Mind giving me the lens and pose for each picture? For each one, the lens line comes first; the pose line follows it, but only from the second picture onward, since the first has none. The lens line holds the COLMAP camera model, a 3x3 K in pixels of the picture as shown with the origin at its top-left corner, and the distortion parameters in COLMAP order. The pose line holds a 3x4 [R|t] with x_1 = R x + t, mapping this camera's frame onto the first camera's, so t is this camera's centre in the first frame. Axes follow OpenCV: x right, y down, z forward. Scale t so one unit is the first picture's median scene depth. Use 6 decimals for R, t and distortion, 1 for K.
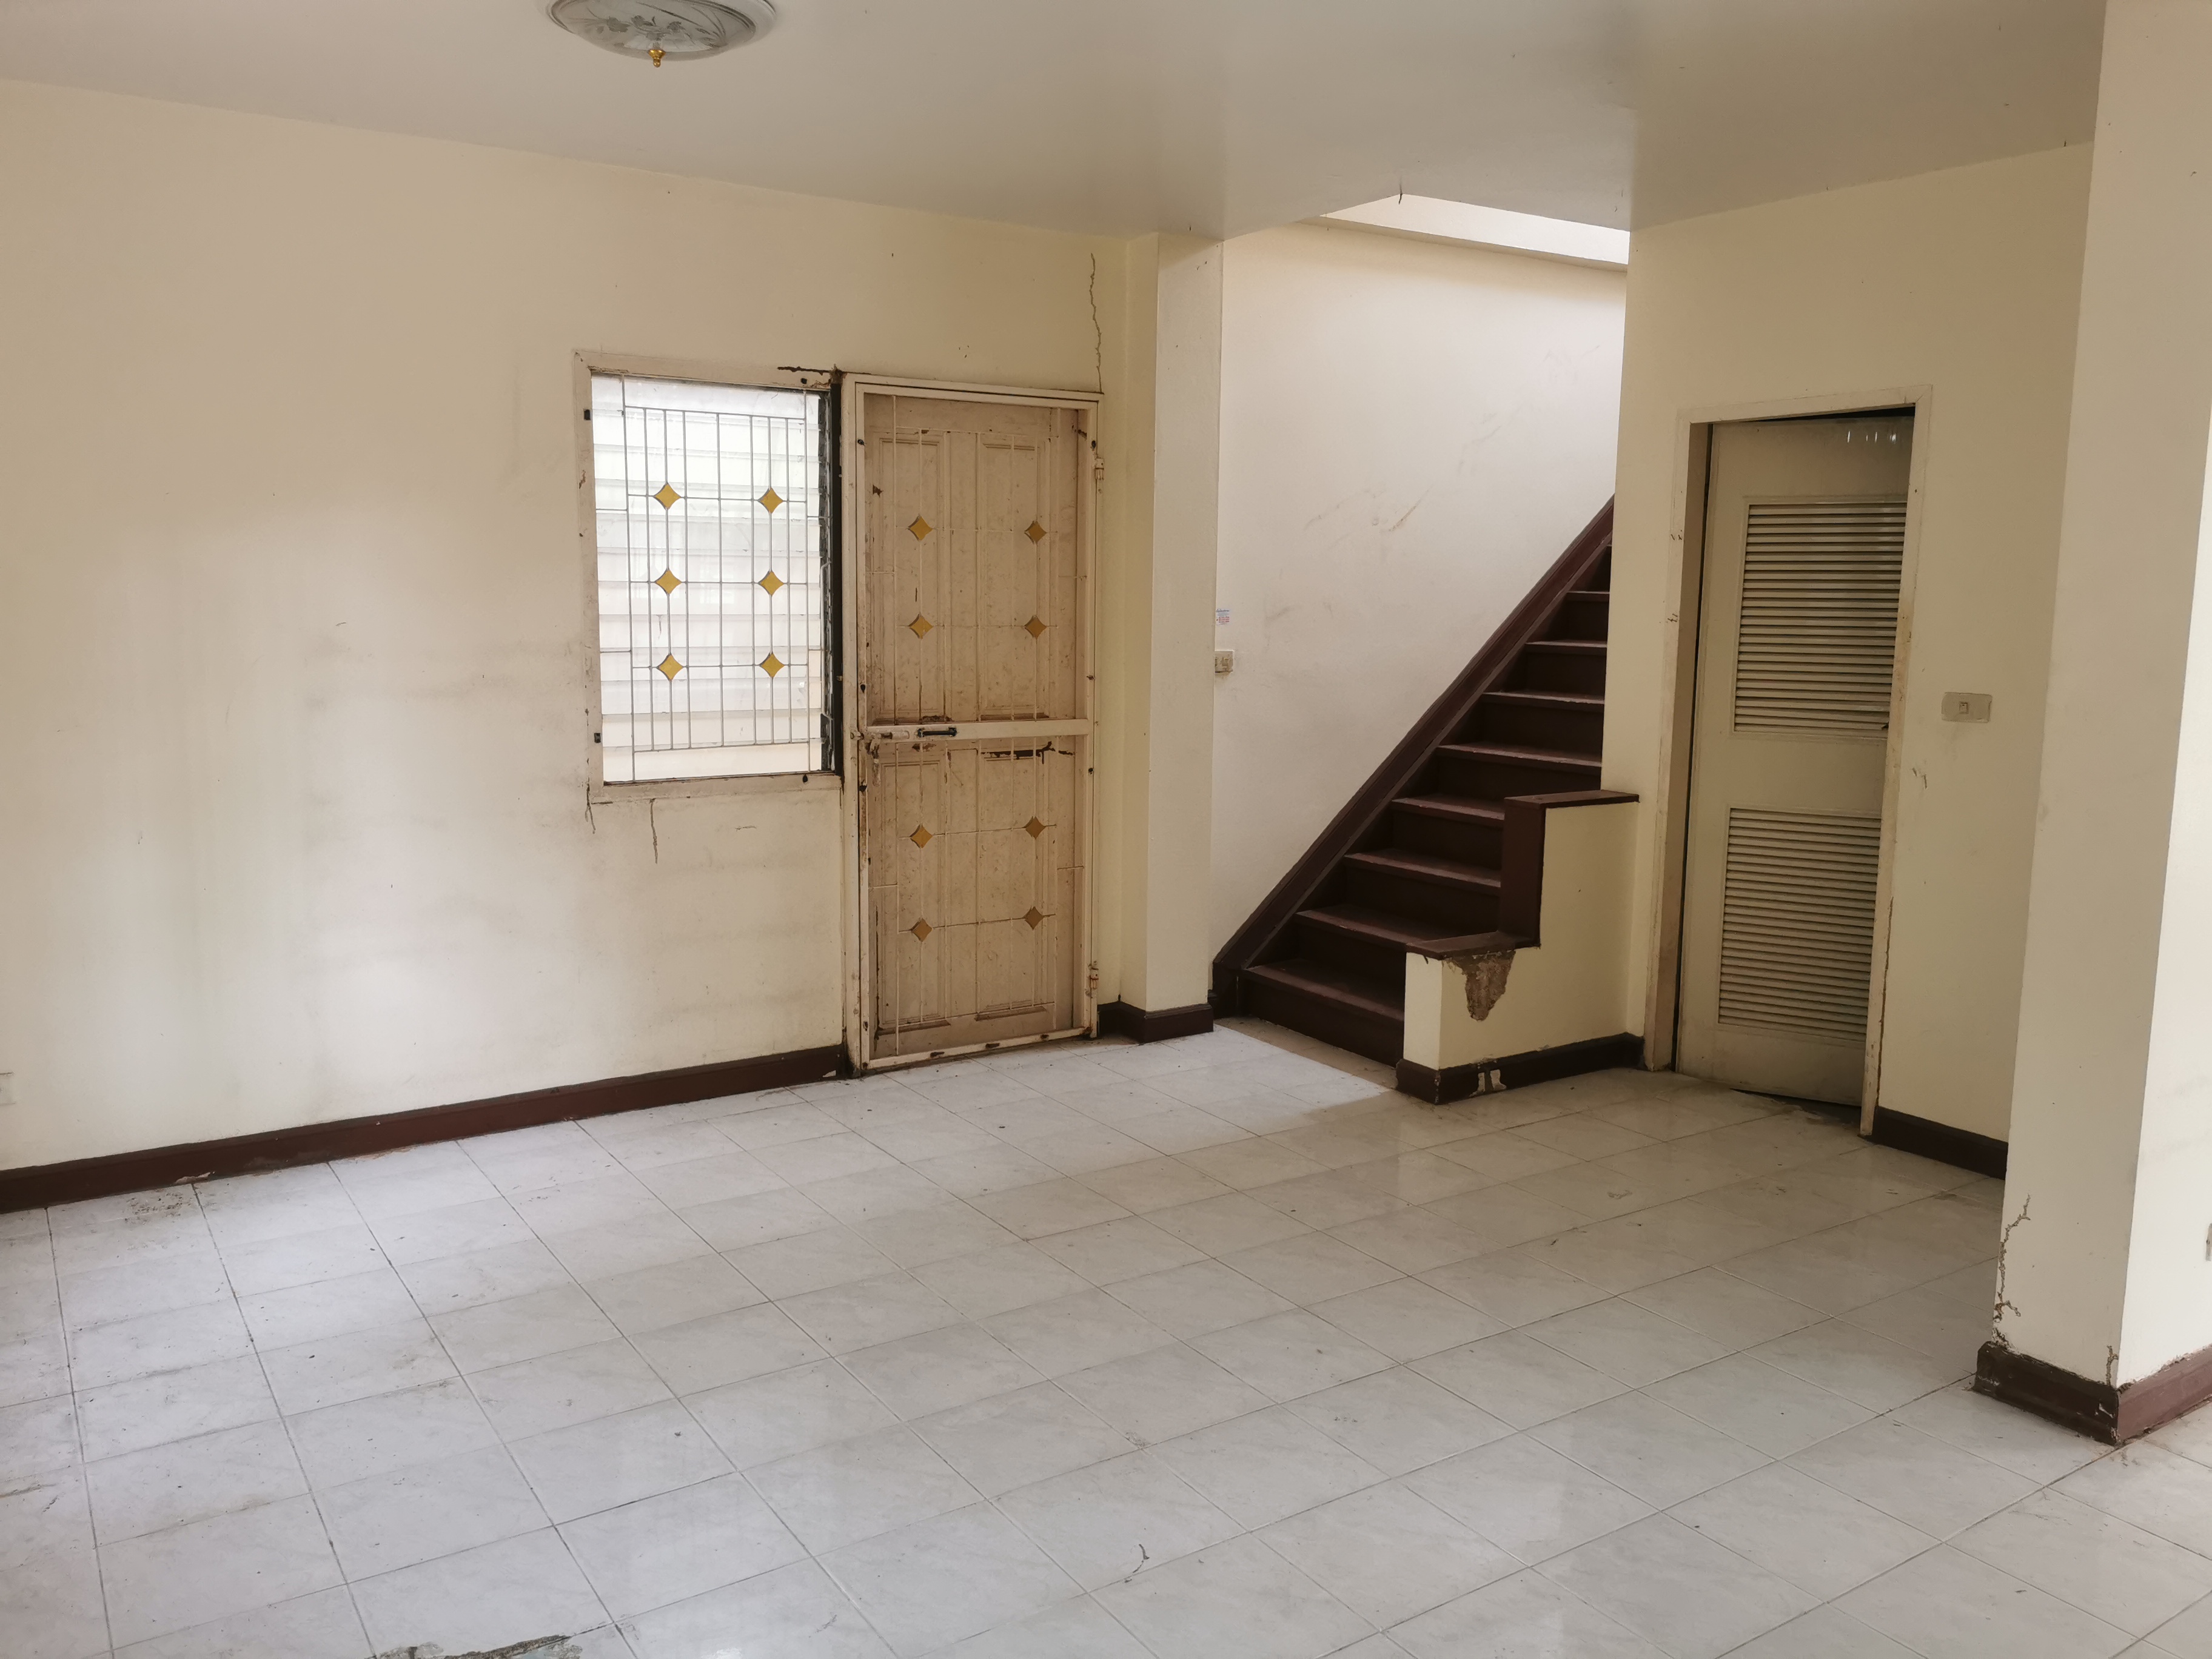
lens RADIAL K [[1706.3, 0, 1114.5], [0, 1706.3, 820.1], [0, 0, 1]] dist [0.046334, -0.065497]
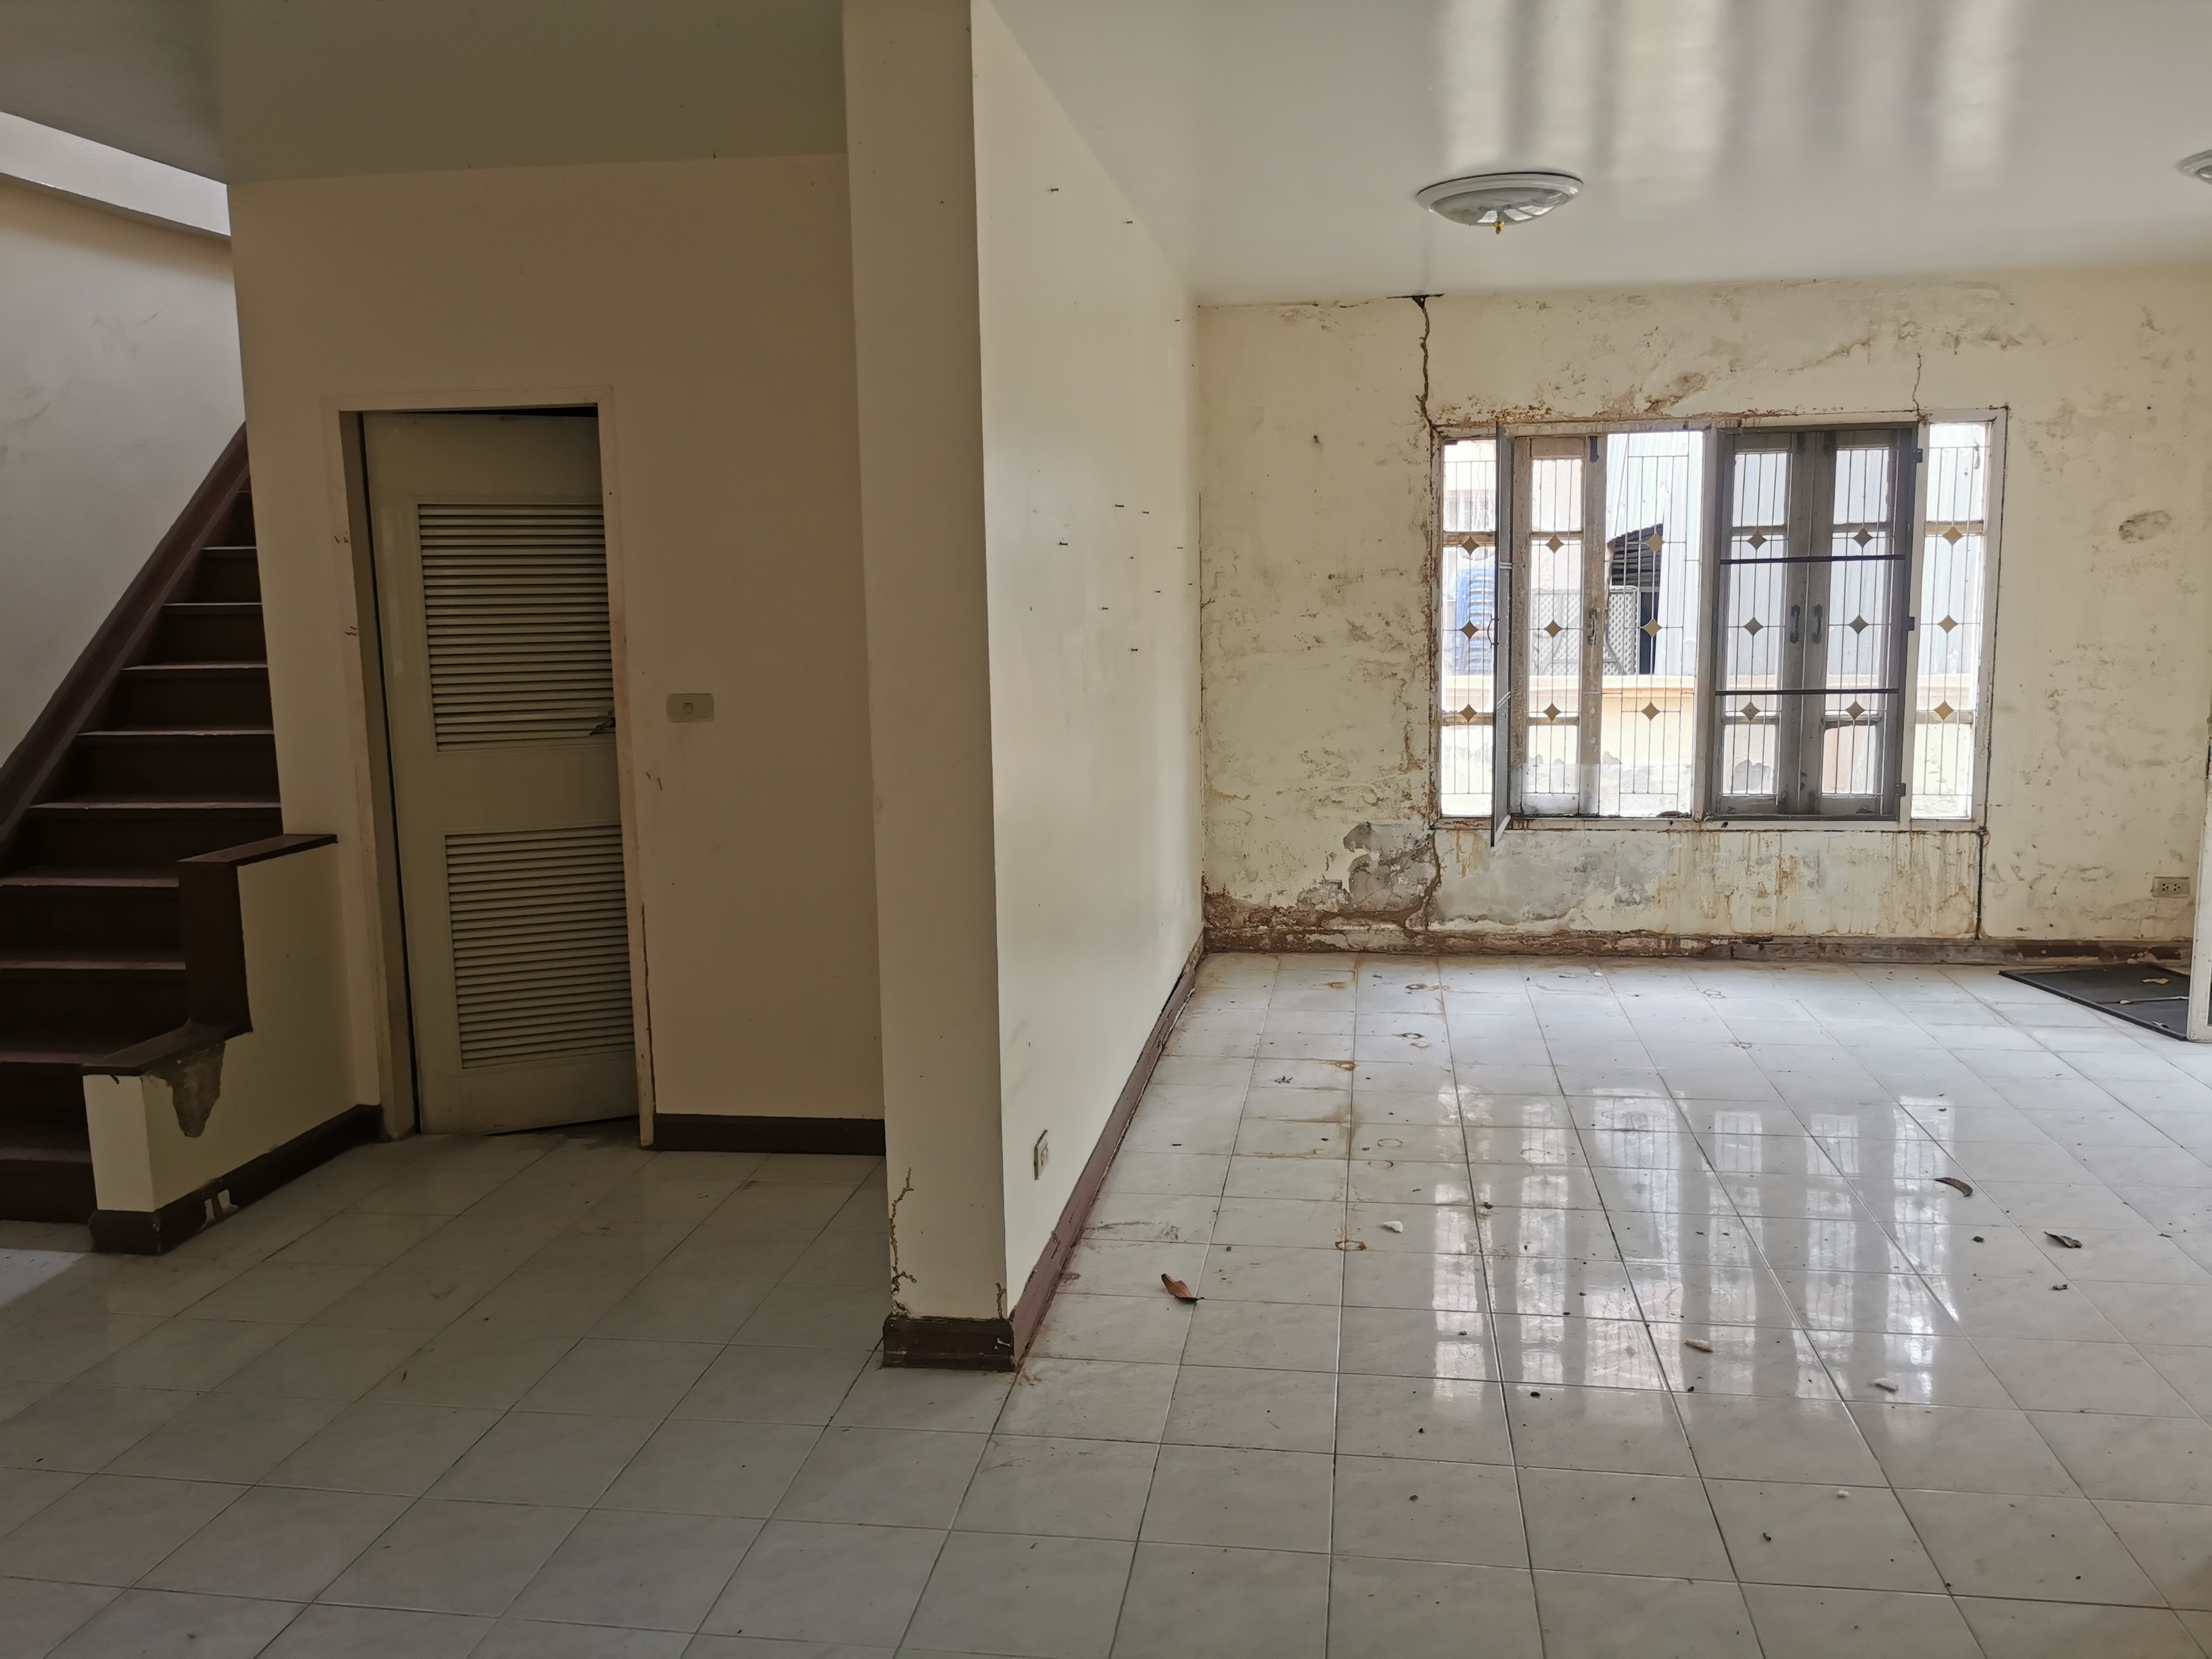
lens RADIAL K [[1706.3, 0, 1118.8], [0, 1706.3, 826.8], [0, 0, 1]] dist [0.046334, -0.065497]
pose [[0.660626, -0.132217, 0.738980, -0.080502], [0.128580, 0.989751, 0.062137, -0.022650], [-0.739622, 0.053969, 0.670856, 0.121037]]
